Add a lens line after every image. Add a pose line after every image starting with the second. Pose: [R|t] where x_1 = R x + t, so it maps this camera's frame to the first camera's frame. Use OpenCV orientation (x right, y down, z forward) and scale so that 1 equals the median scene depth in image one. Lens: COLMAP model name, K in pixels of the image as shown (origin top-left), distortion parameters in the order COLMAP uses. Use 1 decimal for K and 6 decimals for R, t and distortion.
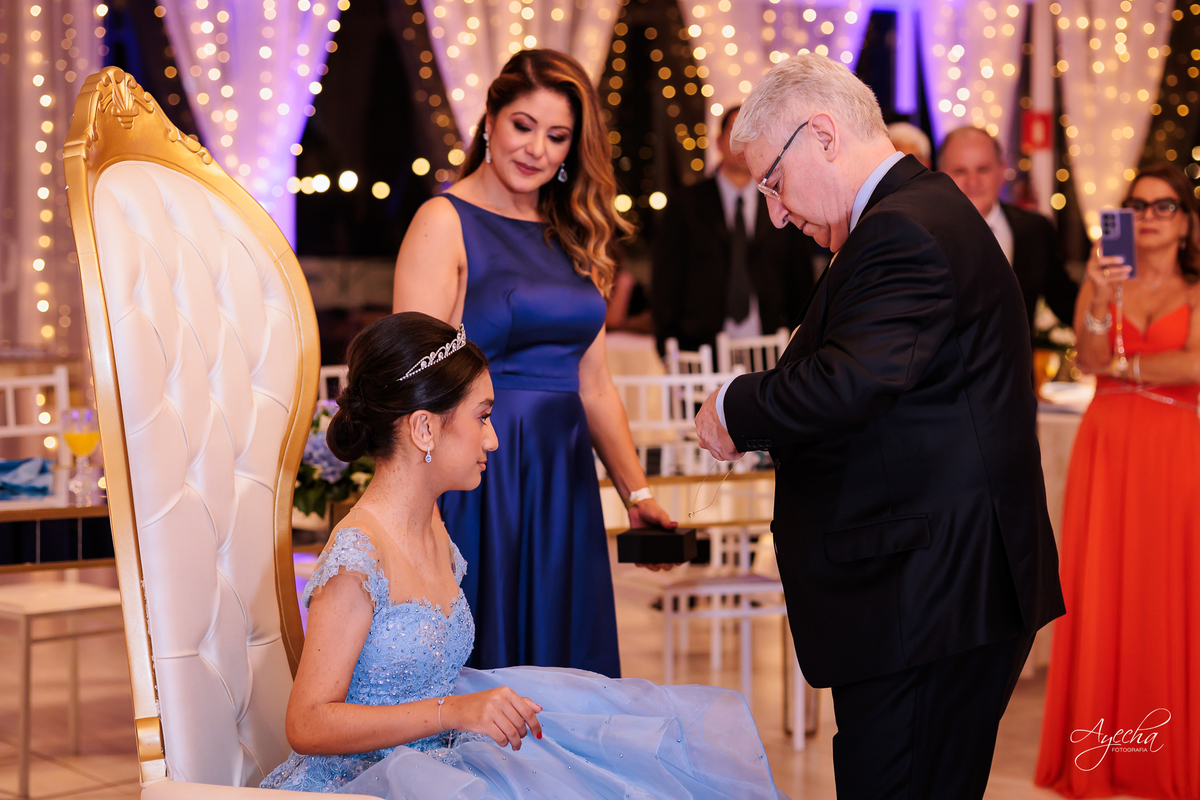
lens RADIAL K [[2933.1, 0, 597.9], [0, 2933.1, 441.4], [0, 0, 1]] dist [-0.042732, 0.087063]
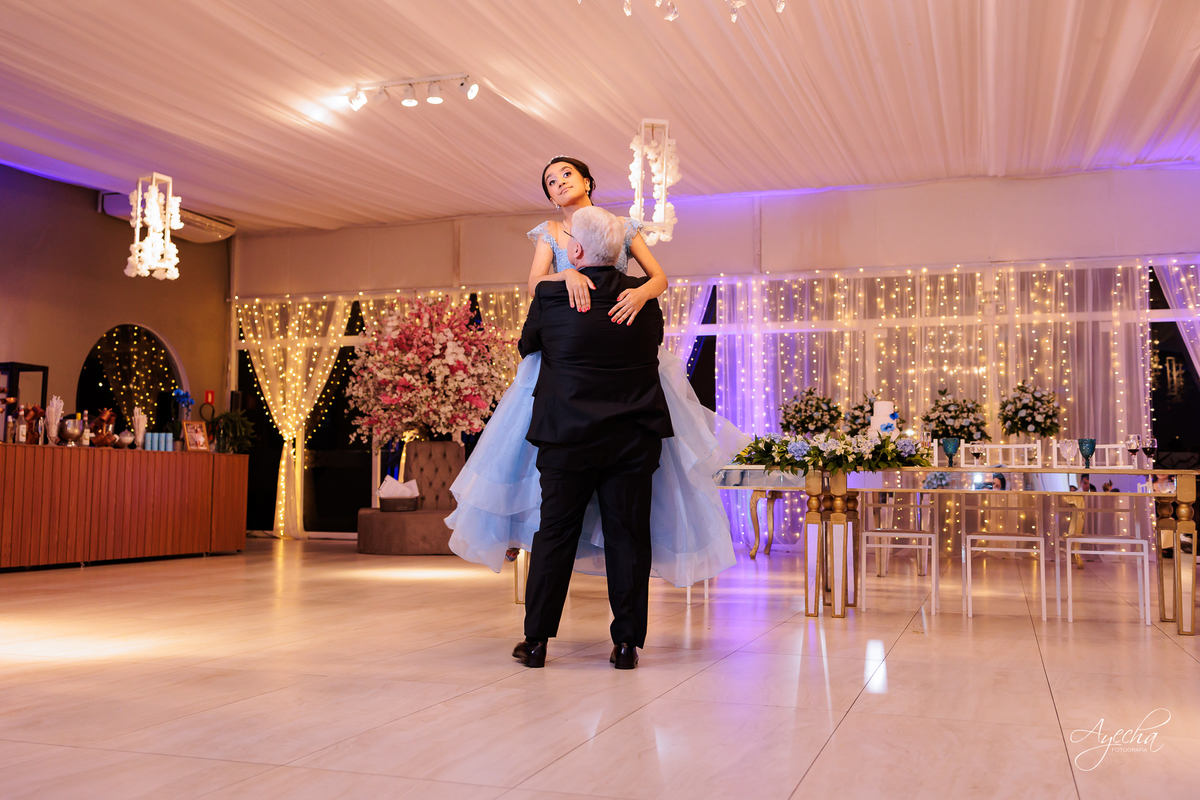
lens RADIAL K [[1184.2, 0, 591.0], [0, 1184.2, 403.8], [0, 0, 1]] dist [-0.002208, -0.002913]
pose [[0.613510, -0.062042, -0.787246, 0.267634], [-0.070248, 0.988669, -0.132661, 0.050184], [0.786556, 0.136691, 0.602200, 0.104106]]
